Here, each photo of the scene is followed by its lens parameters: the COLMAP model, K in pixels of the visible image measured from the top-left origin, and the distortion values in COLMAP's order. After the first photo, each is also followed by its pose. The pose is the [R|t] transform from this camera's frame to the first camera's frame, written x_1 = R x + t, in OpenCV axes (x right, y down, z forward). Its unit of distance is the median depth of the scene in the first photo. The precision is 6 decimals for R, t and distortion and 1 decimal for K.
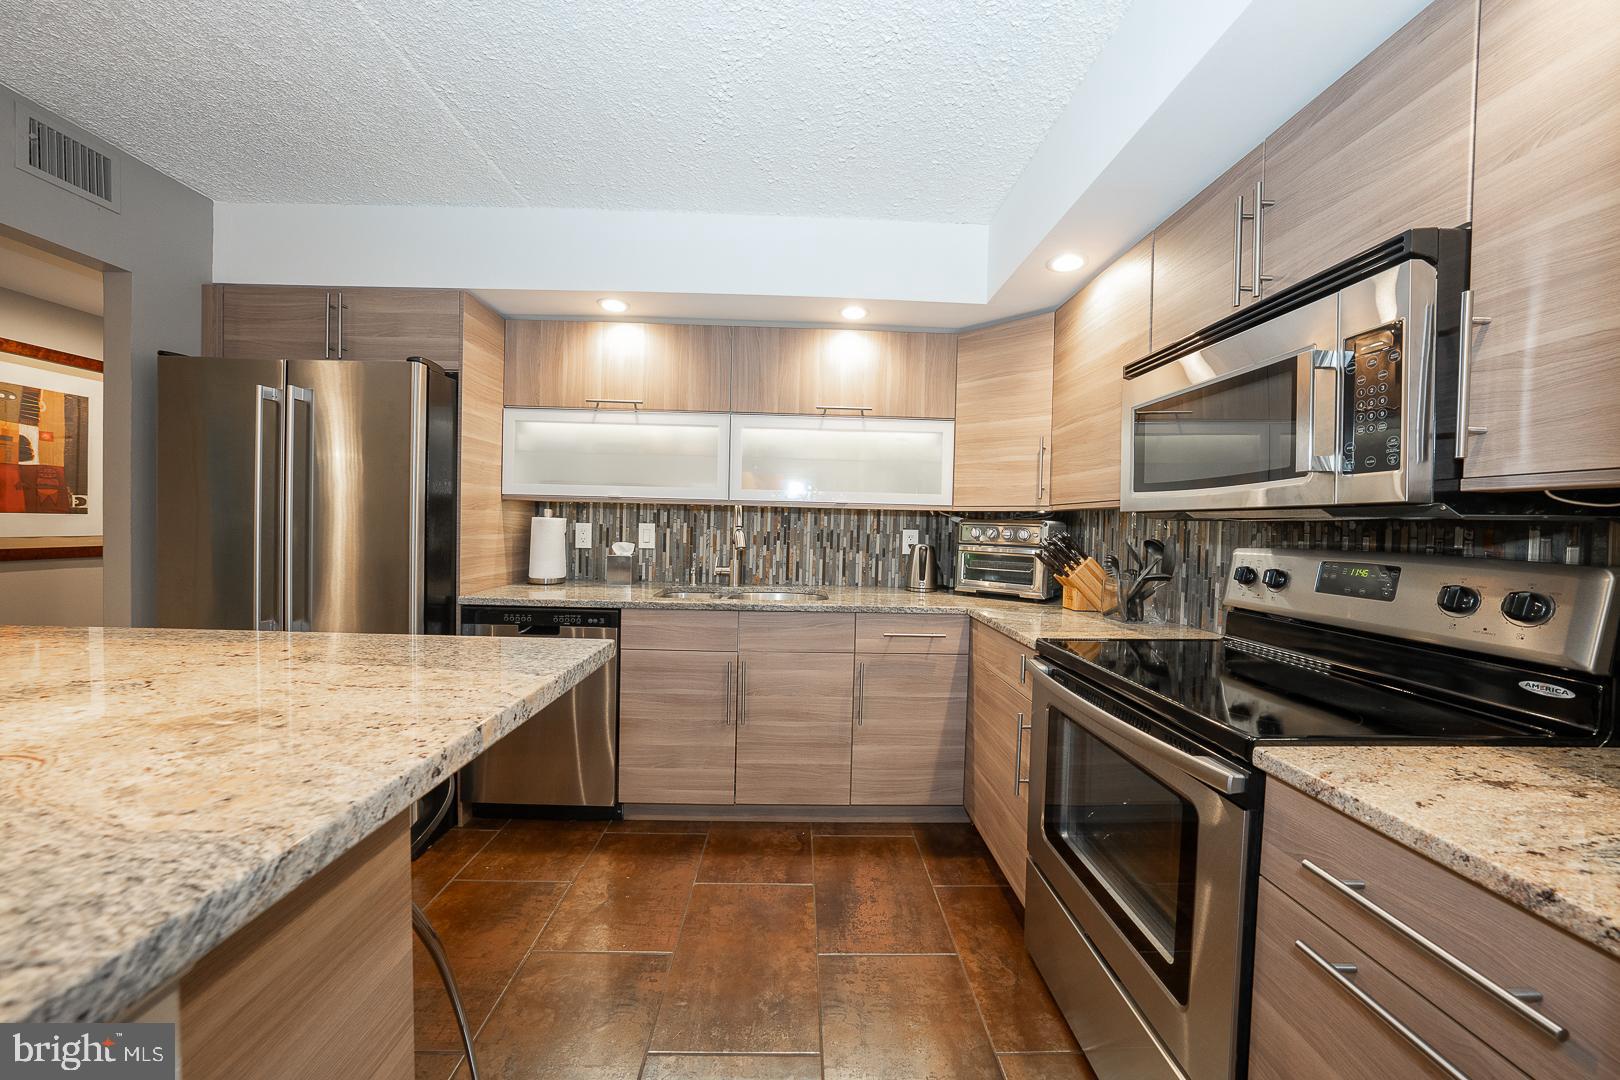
lens RADIAL K [[558.4, 0, 812.2], [0, 558.4, 536.7], [0, 0, 1]] dist [-0.028343, 0.006329]
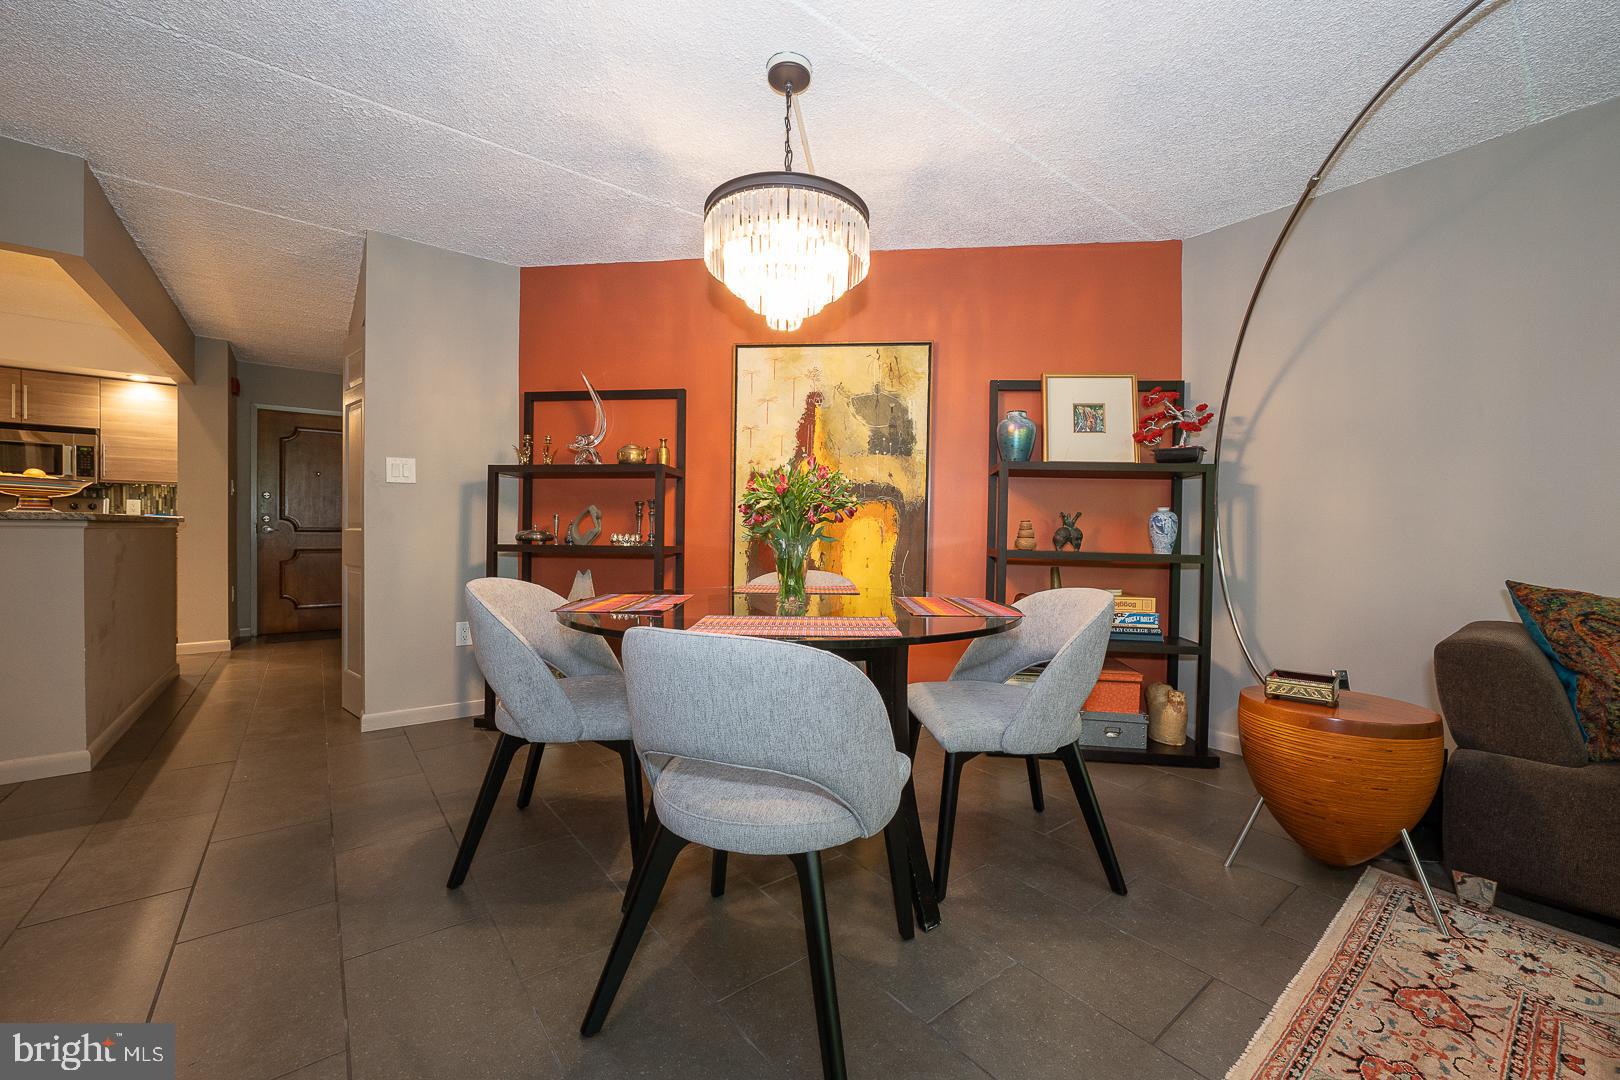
lens RADIAL K [[623.2, 0, 810.0], [0, 623.2, 540.0], [0, 0, 1]] dist [-0.001058, -0.000131]
pose [[-0.595756, -0.041454, 0.802095, -2.494898], [-0.010662, 0.998987, 0.043710, 0.045323], [-0.803095, 0.017489, -0.595595, -0.285770]]
